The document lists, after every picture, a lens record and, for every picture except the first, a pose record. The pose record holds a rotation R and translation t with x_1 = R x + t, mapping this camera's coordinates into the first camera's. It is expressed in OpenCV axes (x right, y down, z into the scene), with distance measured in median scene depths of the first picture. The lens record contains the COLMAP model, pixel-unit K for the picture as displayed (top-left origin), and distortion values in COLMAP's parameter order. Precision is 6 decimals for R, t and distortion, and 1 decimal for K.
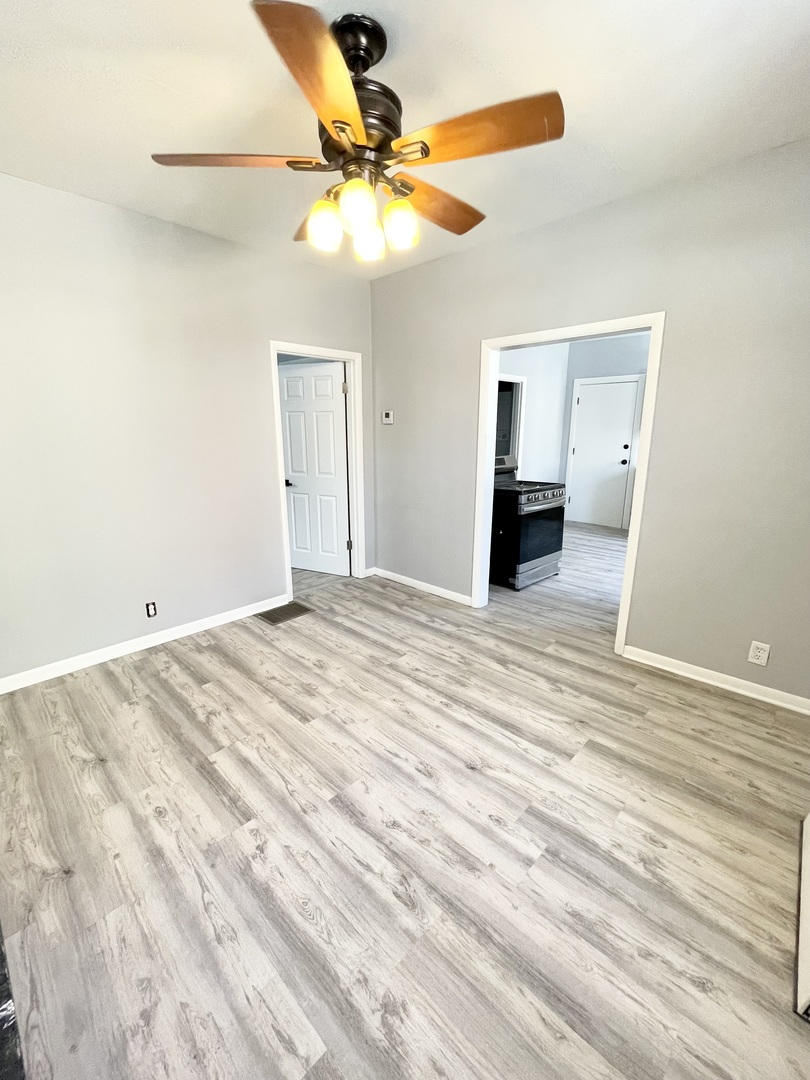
lens RADIAL K [[455.3, 0, 405.0], [0, 455.3, 540.0], [0, 0, 1]] dist [-0.001656, -0.000043]
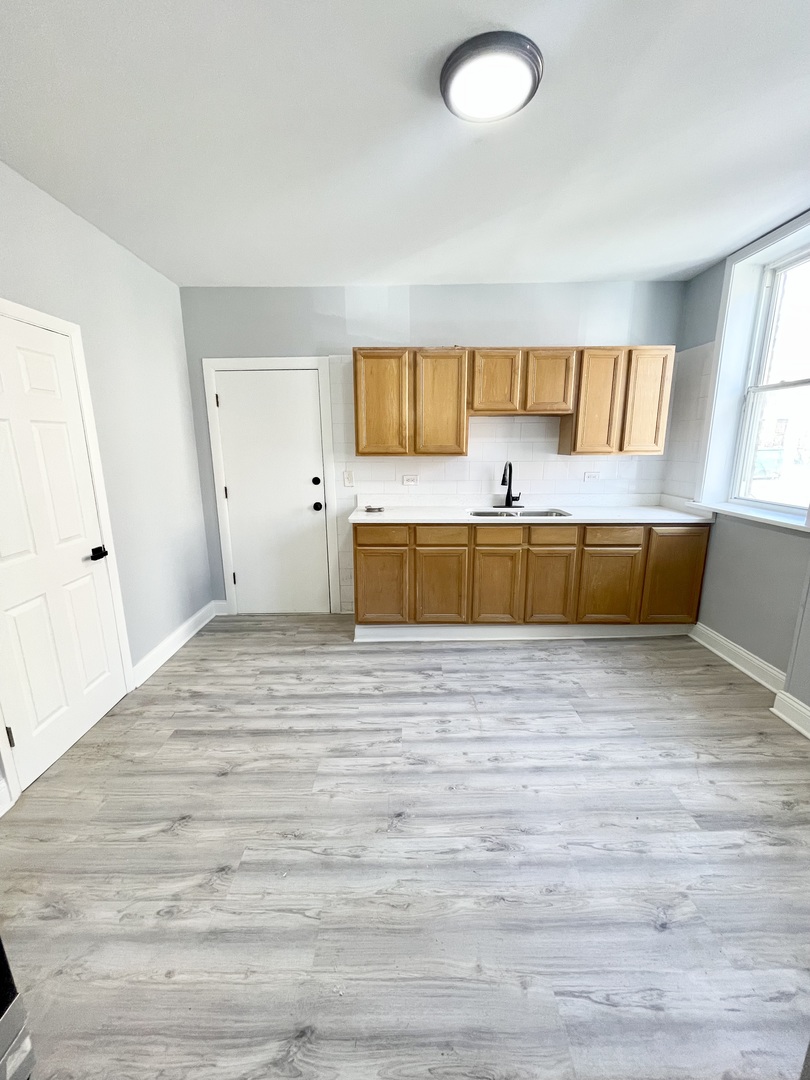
lens RADIAL K [[435.5, 0, 405.0], [0, 435.5, 540.0], [0, 0, 1]] dist [-0.001322, 0.000079]
pose [[0.714951, -0.154845, 0.681813, 0.375017], [0.170157, 0.984383, 0.045134, -0.296129], [-0.678153, 0.083746, 0.730133, 1.129203]]
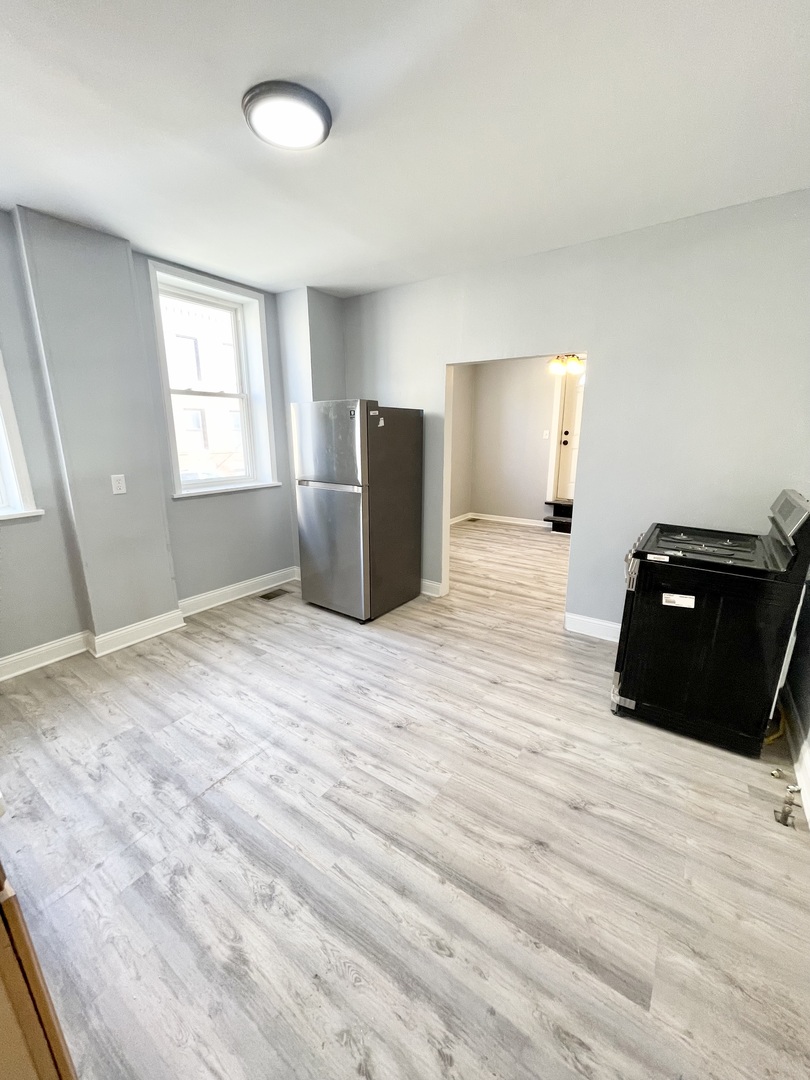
lens RADIAL K [[435.5, 0, 405.0], [0, 435.5, 540.0], [0, 0, 1]] dist [-0.001322, 0.000079]
pose [[-0.986154, 0.054535, -0.156611, 0.815094], [-0.024914, 0.884941, 0.465036, -0.540603], [0.163952, 0.462499, -0.871329, 2.128566]]
